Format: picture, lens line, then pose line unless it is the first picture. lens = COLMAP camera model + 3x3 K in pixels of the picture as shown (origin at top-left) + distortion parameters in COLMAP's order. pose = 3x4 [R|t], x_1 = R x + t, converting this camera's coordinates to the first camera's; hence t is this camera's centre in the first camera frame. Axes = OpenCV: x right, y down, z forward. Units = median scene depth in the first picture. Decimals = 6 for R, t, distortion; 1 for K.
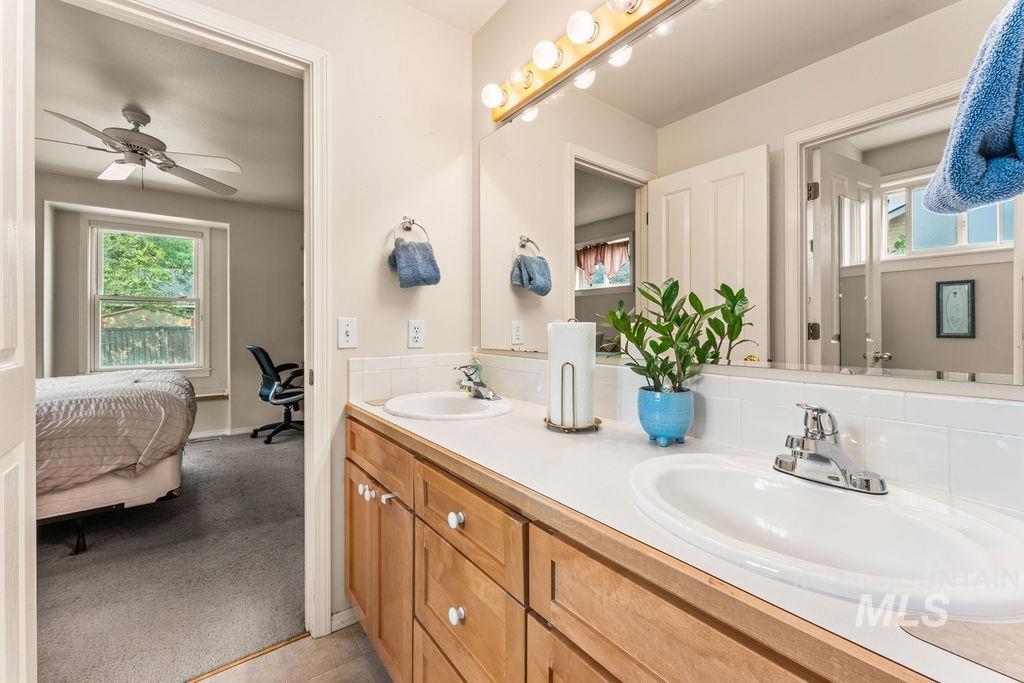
lens RADIAL K [[415.2, 0, 509.7], [0, 415.2, 328.0], [0, 0, 1]] dist [0.000967, -0.000635]
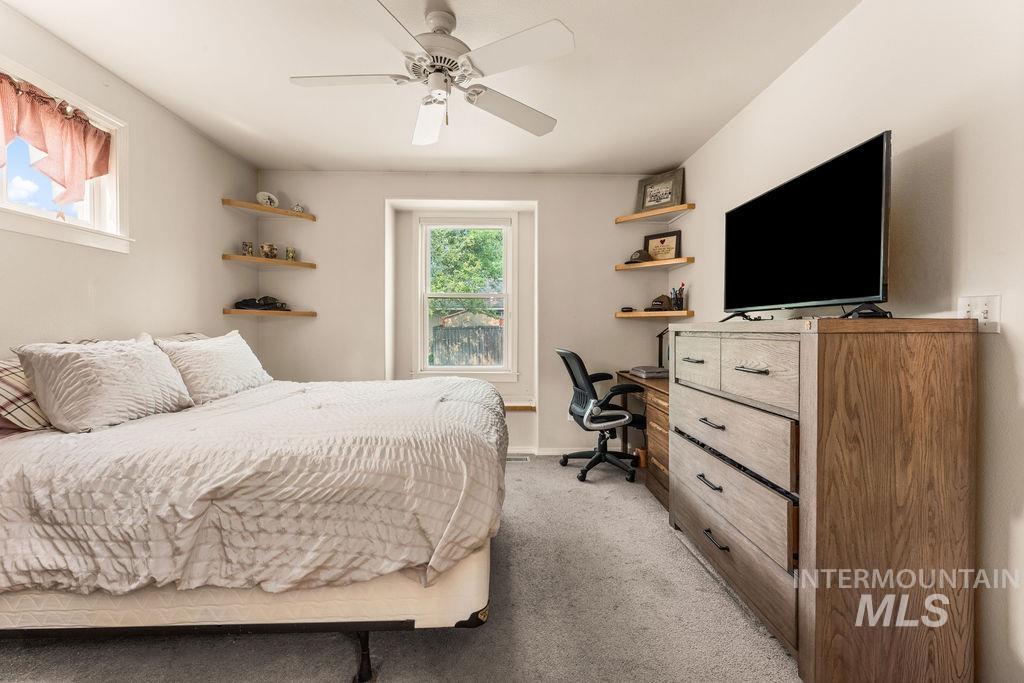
lens RADIAL K [[415.2, 0, 512.0], [0, 415.2, 337.5], [0, 0, 1]] dist [0.000967, -0.000635]
pose [[0.812186, 0.016726, -0.583159, -0.249759], [-0.002959, 0.999694, 0.024551, 0.001423], [0.583391, -0.018214, 0.811987, 0.318925]]
